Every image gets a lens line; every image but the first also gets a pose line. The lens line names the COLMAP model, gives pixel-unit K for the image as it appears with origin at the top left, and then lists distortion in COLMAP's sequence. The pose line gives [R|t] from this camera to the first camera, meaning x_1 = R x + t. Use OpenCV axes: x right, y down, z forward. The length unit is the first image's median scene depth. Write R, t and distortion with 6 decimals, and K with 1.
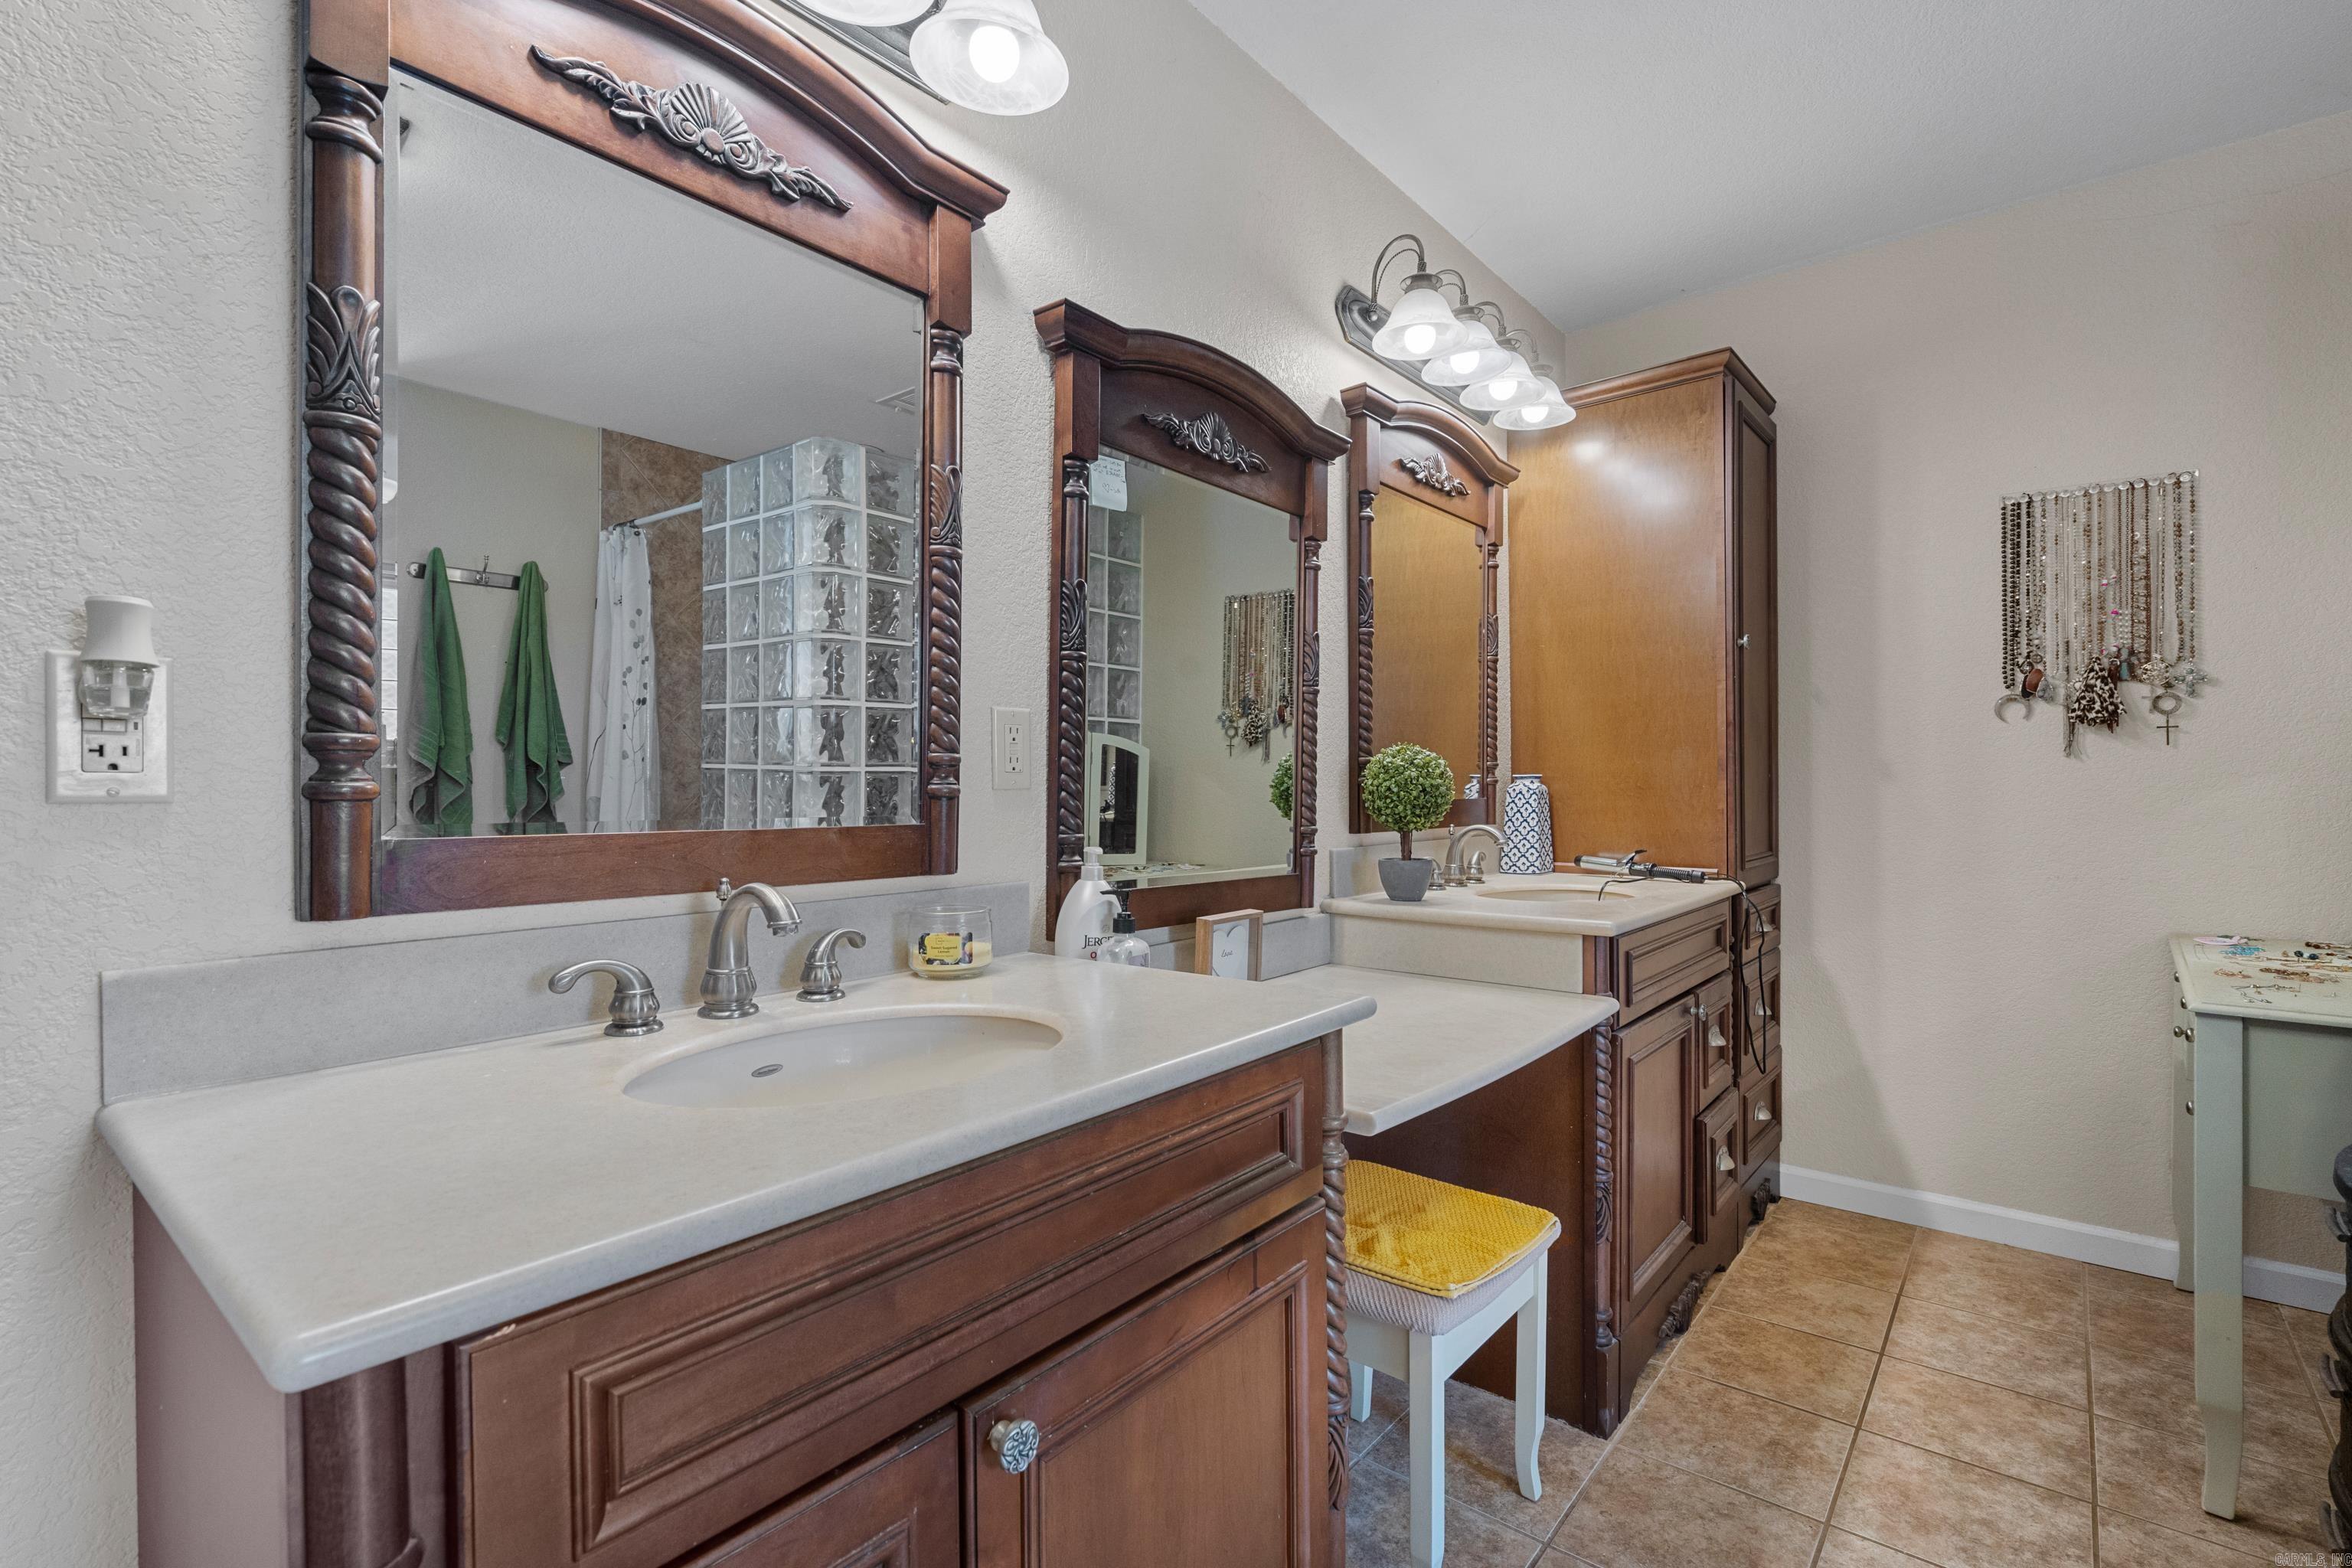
lens RADIAL K [[1071.1, 0, 1177.4], [0, 1071.1, 787.2], [0, 0, 1]] dist [-0.001001, 0.001692]
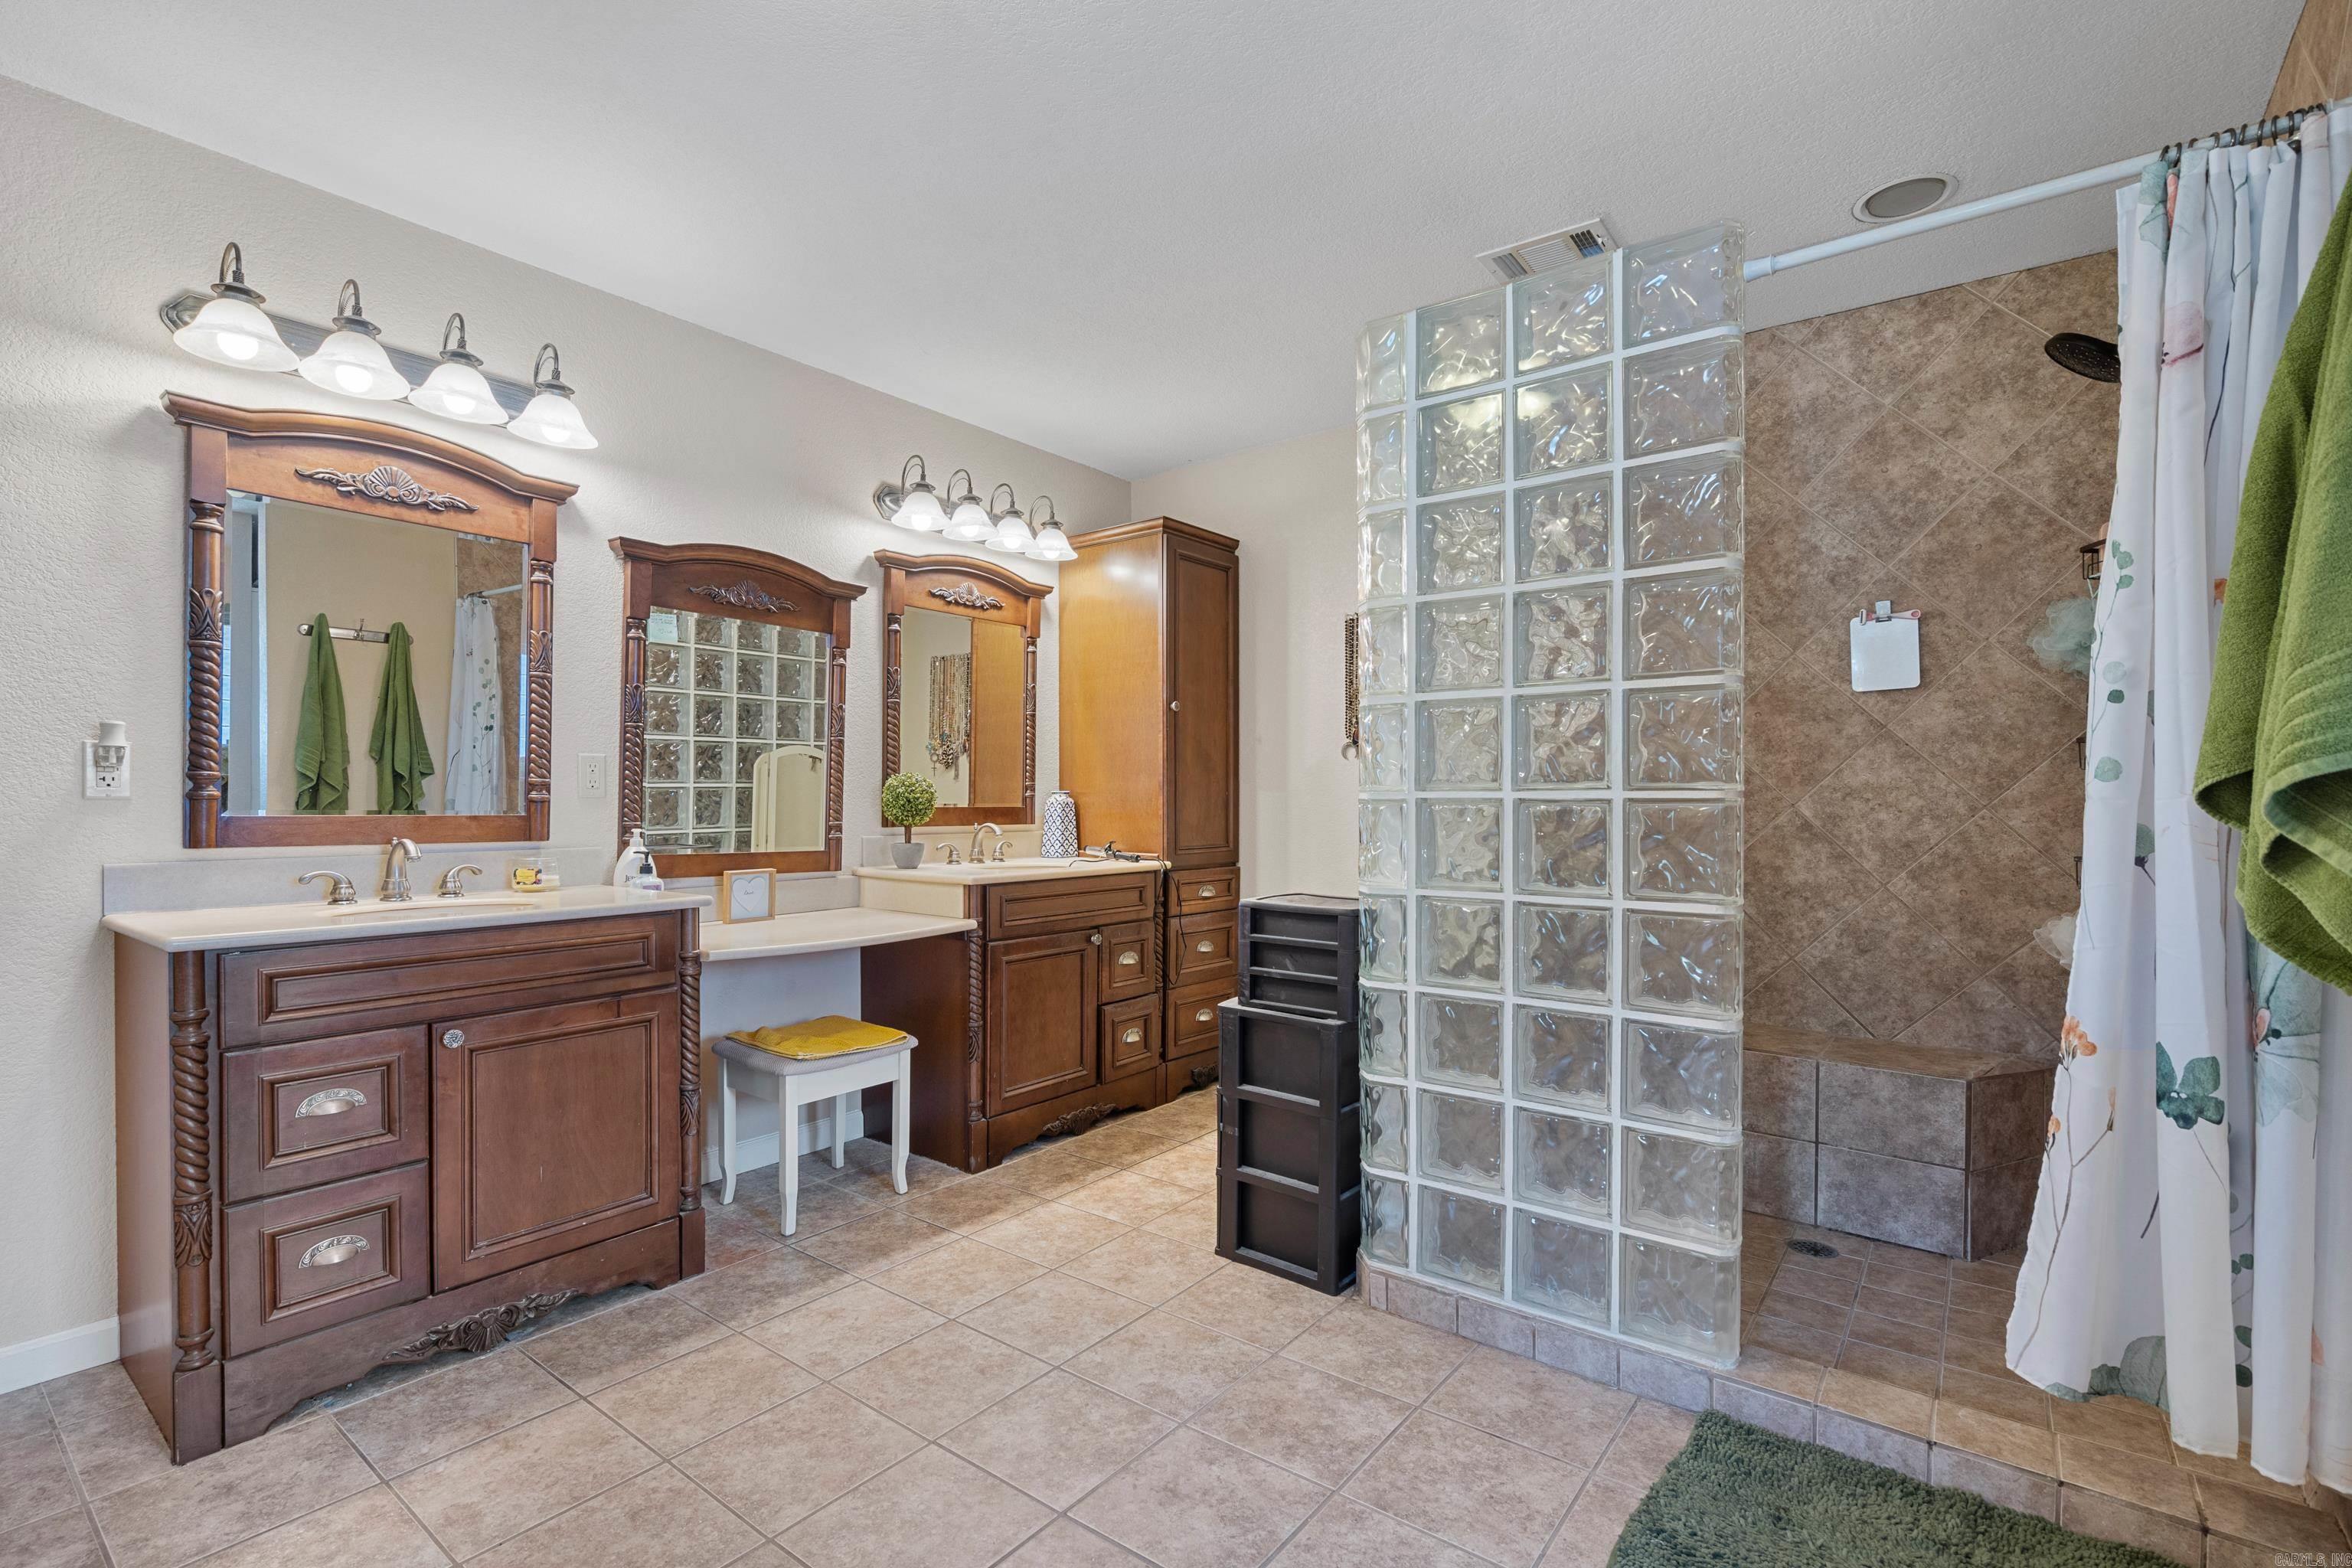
lens RADIAL K [[1071.1, 0, 1185.3], [0, 1071.1, 802.9], [0, 0, 1]] dist [-0.001001, 0.001692]
pose [[0.999266, 0.009719, 0.037060, 0.741334], [-0.009852, 0.999946, 0.003405, -0.005508], [-0.037025, -0.003768, 0.999307, -0.826853]]
